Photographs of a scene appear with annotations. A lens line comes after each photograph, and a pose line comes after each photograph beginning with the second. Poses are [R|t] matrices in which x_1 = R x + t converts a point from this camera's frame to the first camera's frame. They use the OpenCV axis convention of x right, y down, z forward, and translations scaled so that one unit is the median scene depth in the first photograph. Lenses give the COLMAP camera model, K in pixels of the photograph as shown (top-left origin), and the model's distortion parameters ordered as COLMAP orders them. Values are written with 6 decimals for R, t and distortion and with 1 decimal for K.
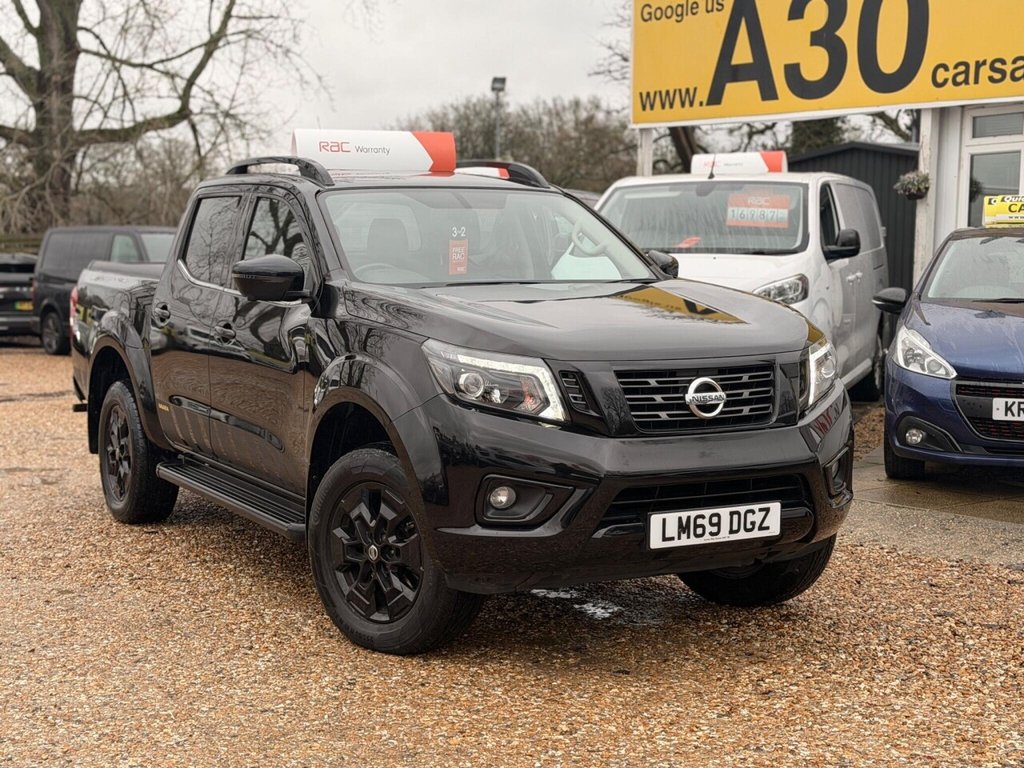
lens RADIAL K [[1635.7, 0, 504.4], [0, 1635.7, 379.4], [0, 0, 1]] dist [0.143604, 0.000000]
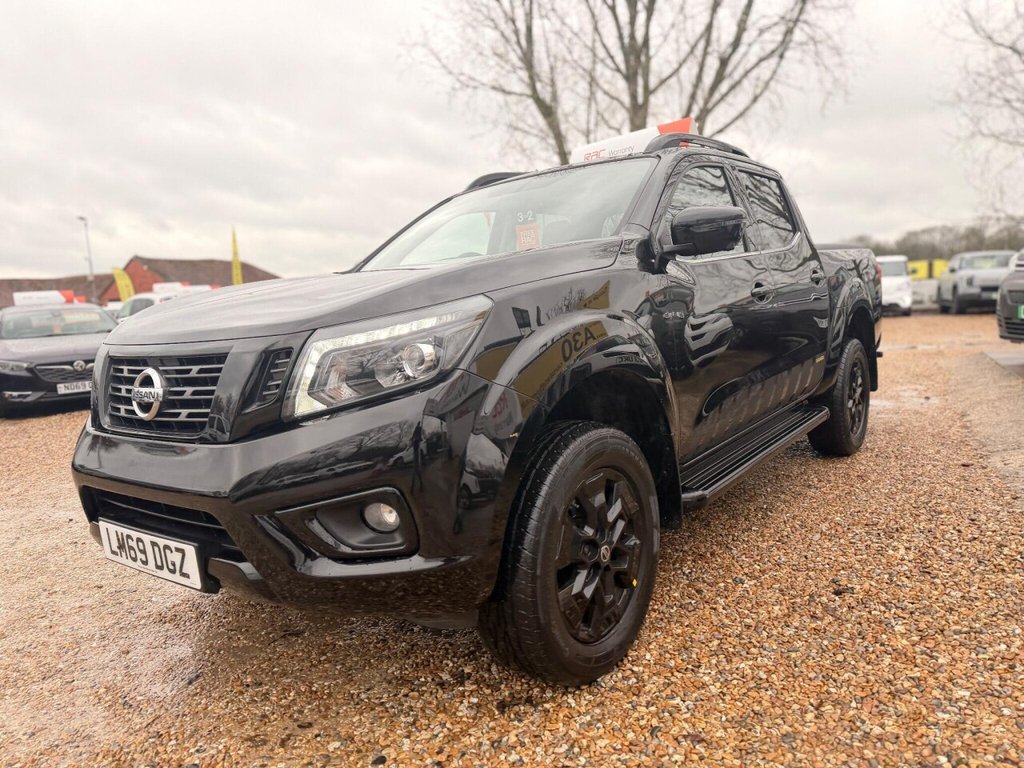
lens RADIAL K [[721.1, 0, 523.0], [0, 721.1, 386.1], [0, 0, 1]] dist [0.035642, -0.040608]
pose [[0.423253, 0.080423, -0.902435, 0.420459], [-0.007228, 0.996321, 0.085400, -0.019437], [0.905983, -0.029623, 0.422277, 0.821730]]
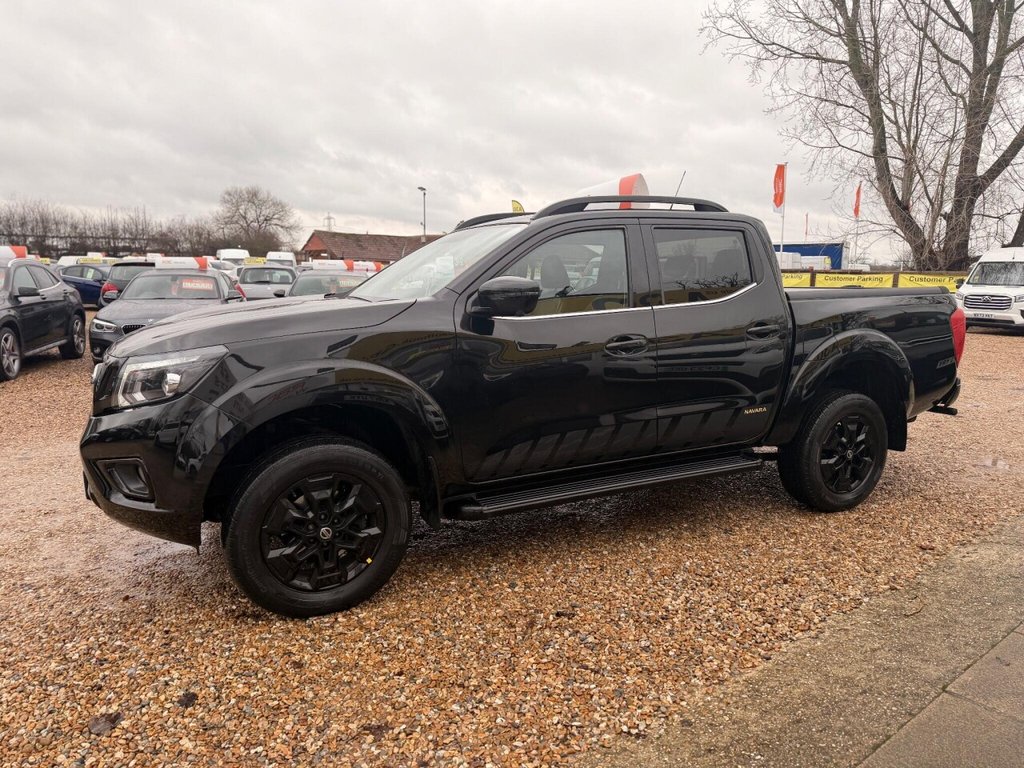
lens RADIAL K [[721.1, 0, 510.8], [0, 721.1, 385.9], [0, 0, 1]] dist [0.035642, -0.040608]
pose [[-0.016850, 0.148999, -0.988694, 0.576188], [-0.088401, 0.984740, 0.149910, -0.083570], [0.995942, 0.089928, -0.003421, 1.087416]]
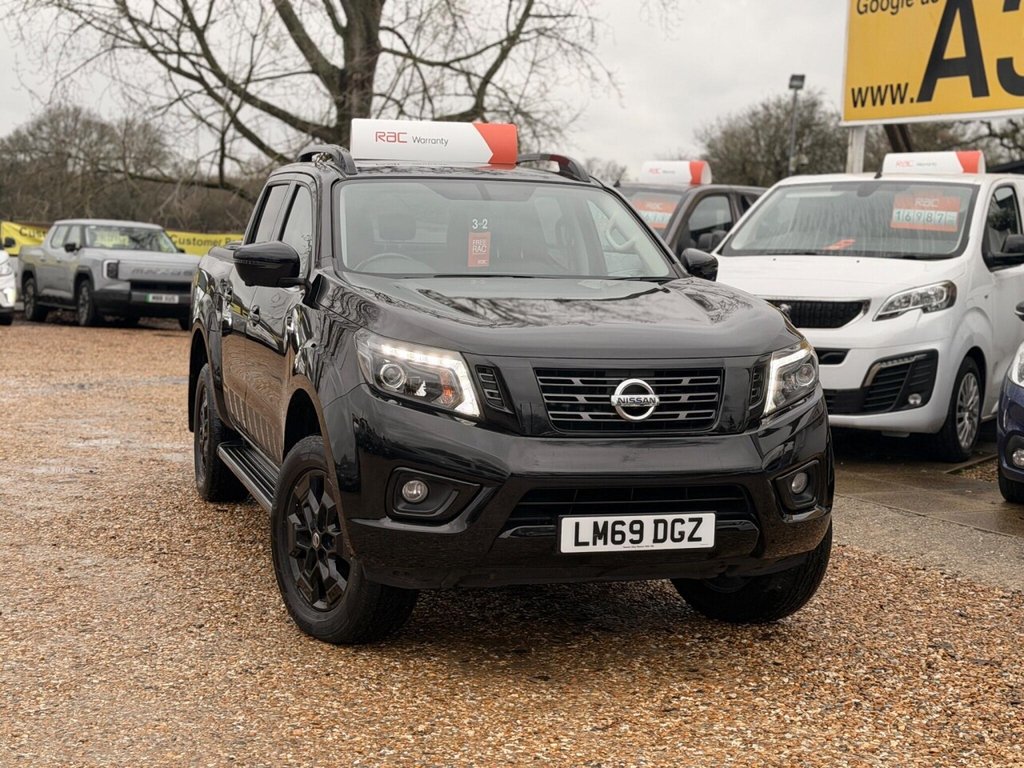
lens RADIAL K [[1635.7, 0, 508.1], [0, 1635.7, 388.9], [0, 0, 1]] dist [0.143604, 0.000000]
pose [[0.979764, 0.044314, -0.195190, 0.191717], [-0.043137, 0.999016, 0.010276, -0.001598], [0.195453, -0.001648, 0.980712, 0.035322]]
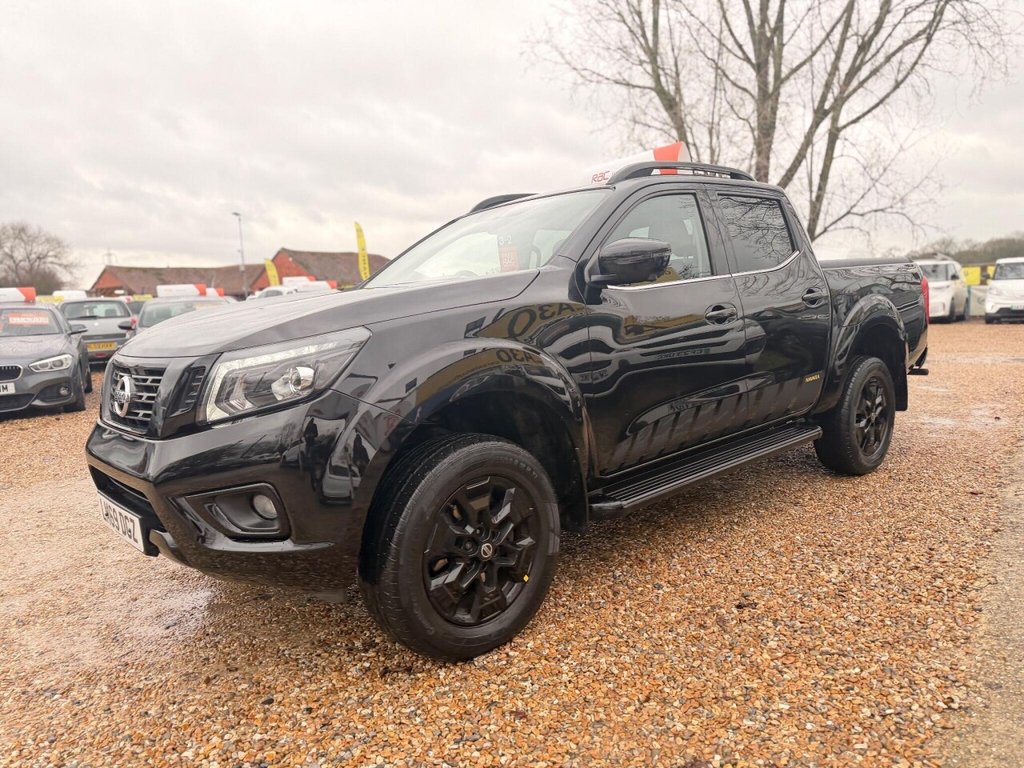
lens RADIAL K [[721.1, 0, 521.2], [0, 721.1, 388.7], [0, 0, 1]] dist [0.035642, -0.040608]
pose [[0.251051, 0.107413, -0.961996, 0.498886], [-0.030088, 0.994210, 0.103158, -0.038031], [0.967506, 0.003047, 0.252829, 0.909296]]
